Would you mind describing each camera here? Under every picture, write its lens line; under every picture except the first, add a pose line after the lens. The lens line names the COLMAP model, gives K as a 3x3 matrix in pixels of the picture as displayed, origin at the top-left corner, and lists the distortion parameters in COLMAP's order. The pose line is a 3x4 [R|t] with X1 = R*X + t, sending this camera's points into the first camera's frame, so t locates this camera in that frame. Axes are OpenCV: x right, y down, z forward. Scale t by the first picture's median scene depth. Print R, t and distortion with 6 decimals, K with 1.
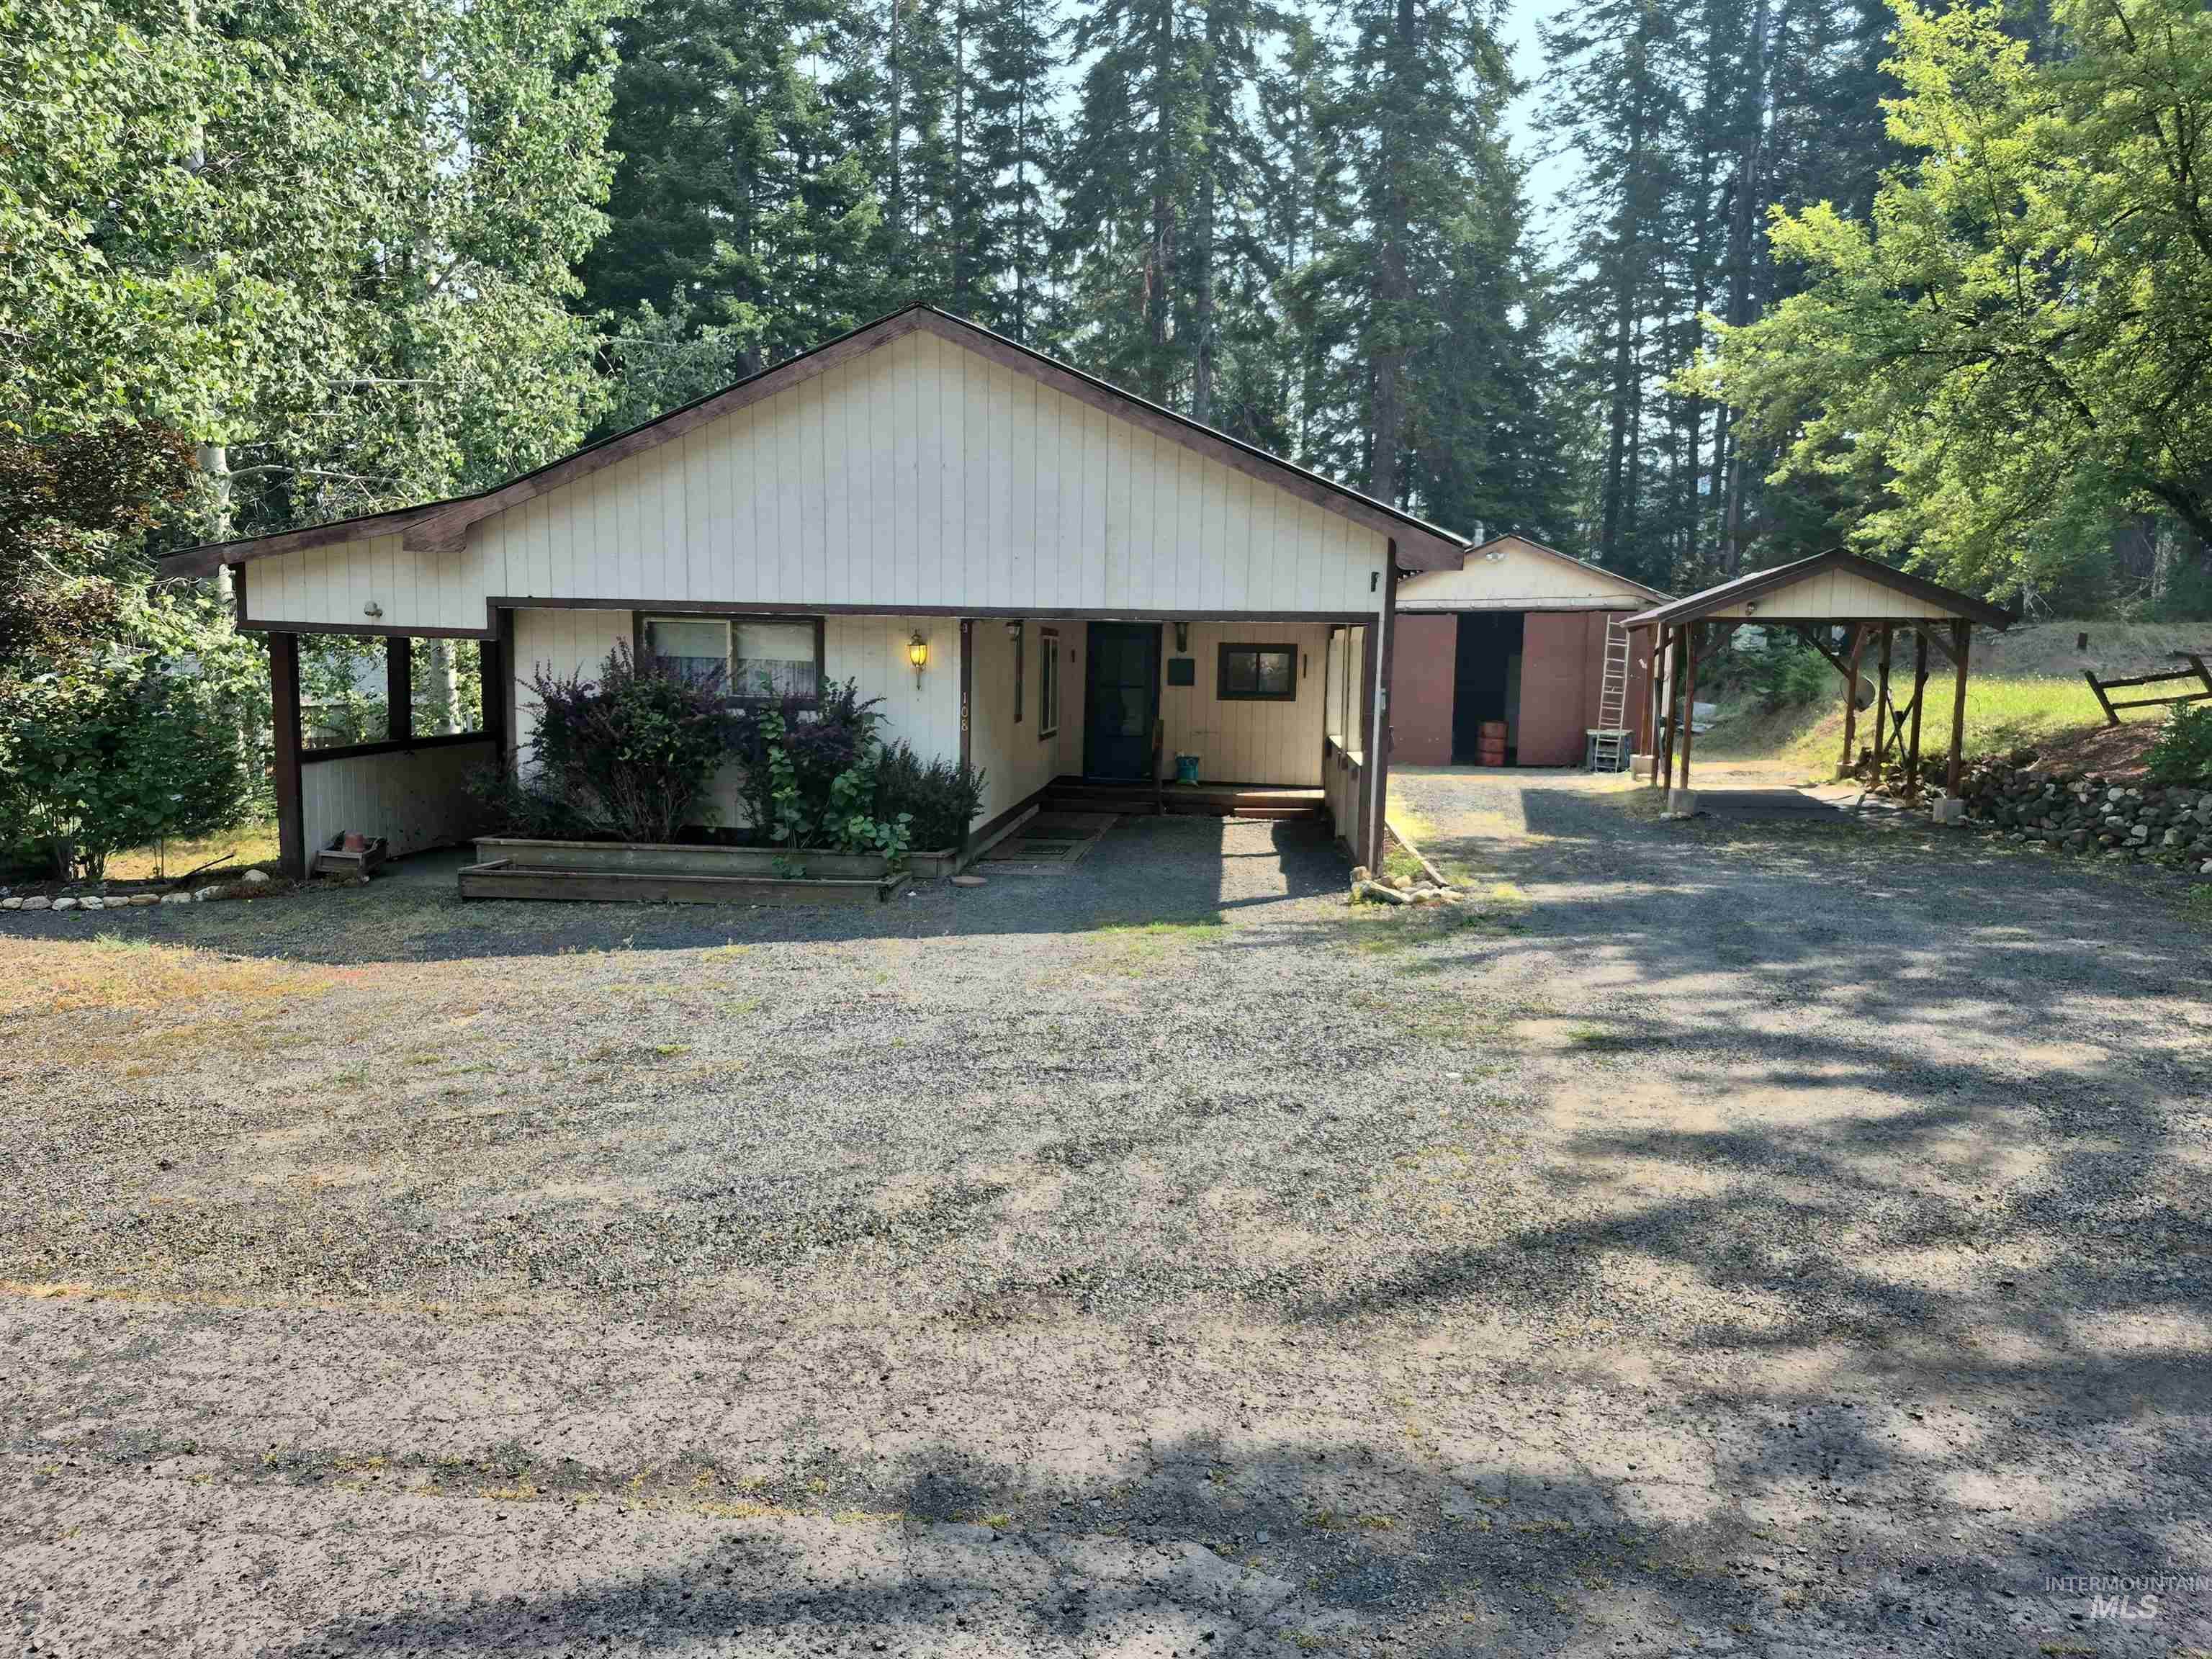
lens RADIAL K [[1535.1, 0, 1106.0], [0, 1535.1, 829.5], [0, 0, 1]] dist [0.116225, -0.170571]
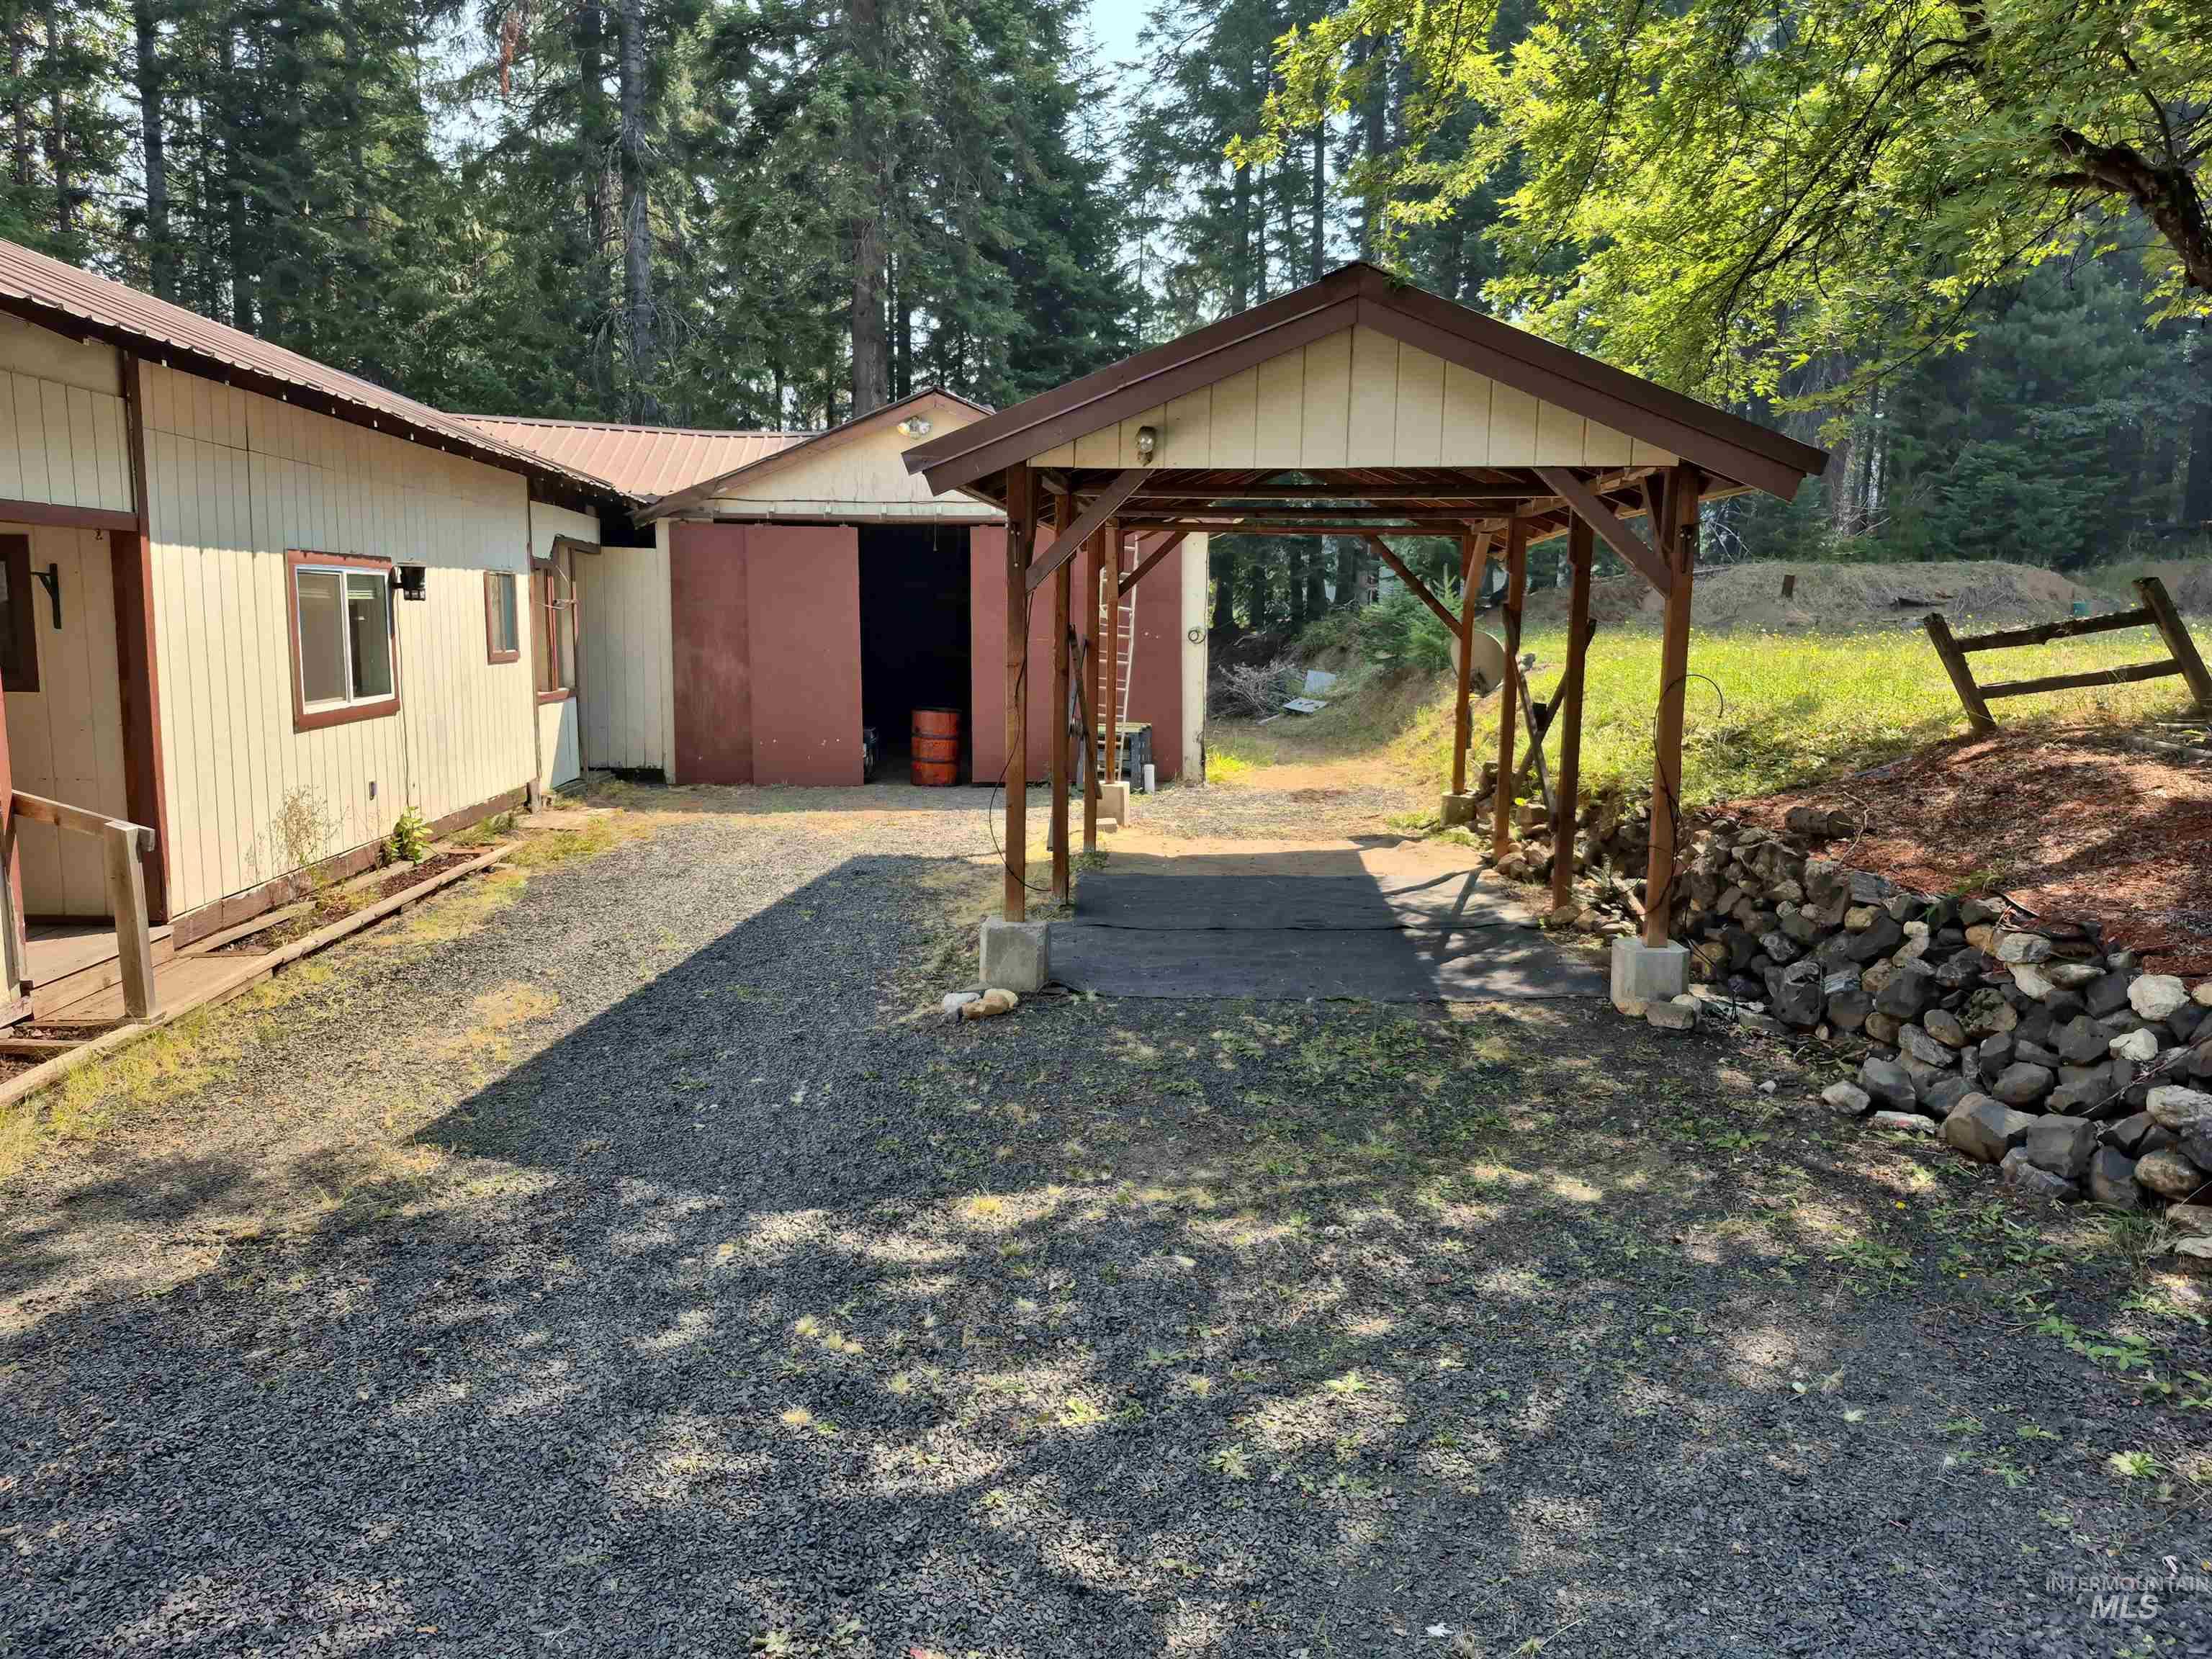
lens RADIAL K [[1535.1, 0, 1106.0], [0, 1535.1, 829.5], [0, 0, 1]] dist [0.116225, -0.170571]
pose [[0.984435, -0.025658, 0.173867, 0.293283], [0.021428, 0.999428, 0.026164, -0.052198], [-0.174439, -0.022031, 0.984422, 0.555854]]
